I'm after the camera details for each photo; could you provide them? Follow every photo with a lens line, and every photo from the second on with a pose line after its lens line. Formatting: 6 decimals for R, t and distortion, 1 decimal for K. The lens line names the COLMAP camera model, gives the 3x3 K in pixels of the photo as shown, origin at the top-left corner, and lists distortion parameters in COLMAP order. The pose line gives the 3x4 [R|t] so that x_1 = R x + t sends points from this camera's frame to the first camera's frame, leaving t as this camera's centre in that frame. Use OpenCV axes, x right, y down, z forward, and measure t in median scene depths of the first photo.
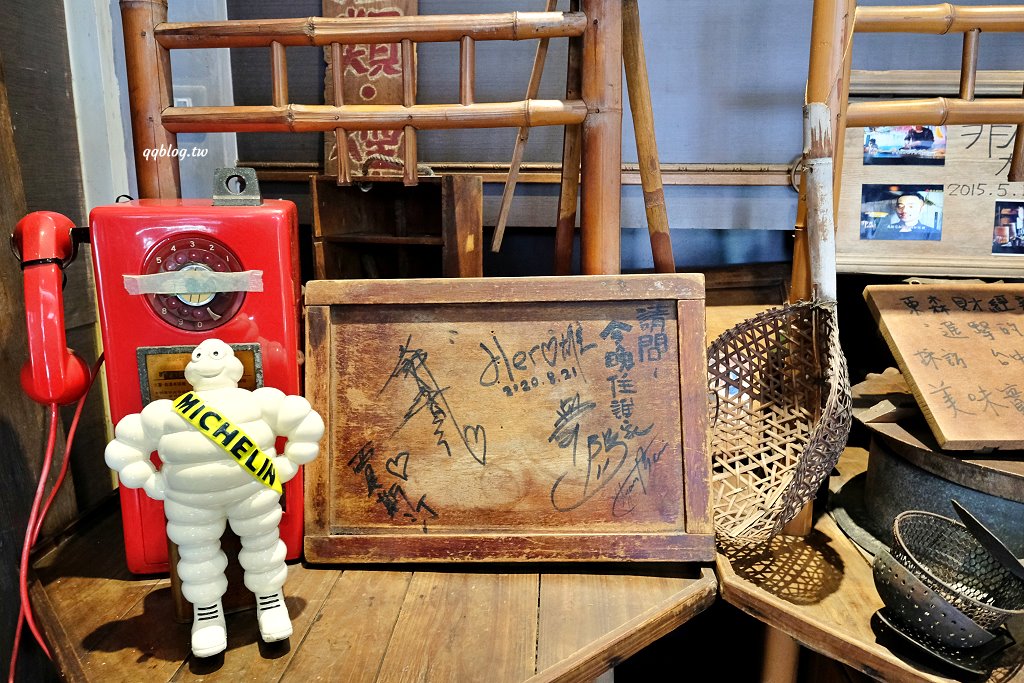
lens RADIAL K [[752.9, 0, 512.0], [0, 752.9, 341.5], [0, 0, 1]] dist [0.003642, 0.002256]
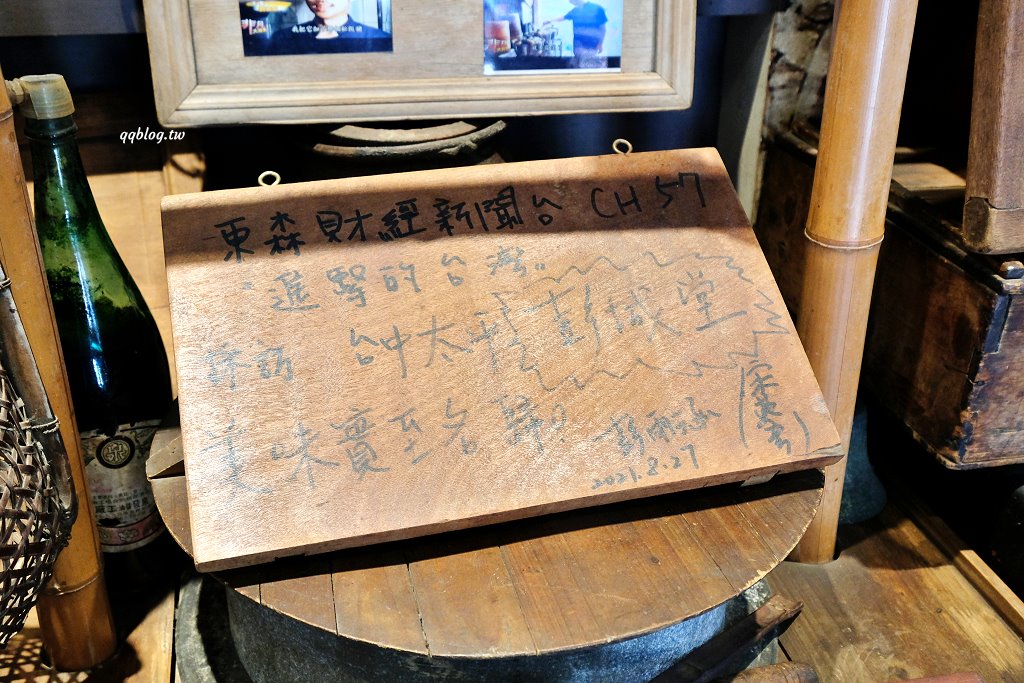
lens RADIAL K [[1112.1, 0, 512.0], [0, 1112.1, 341.5], [0, 0, 1]] dist [0.003570, 0.005311]
pose [[0.962901, -0.123020, 0.240183, 0.436455], [0.053844, 0.959733, 0.275705, -0.150612], [-0.264429, -0.252545, 0.930752, 0.187896]]
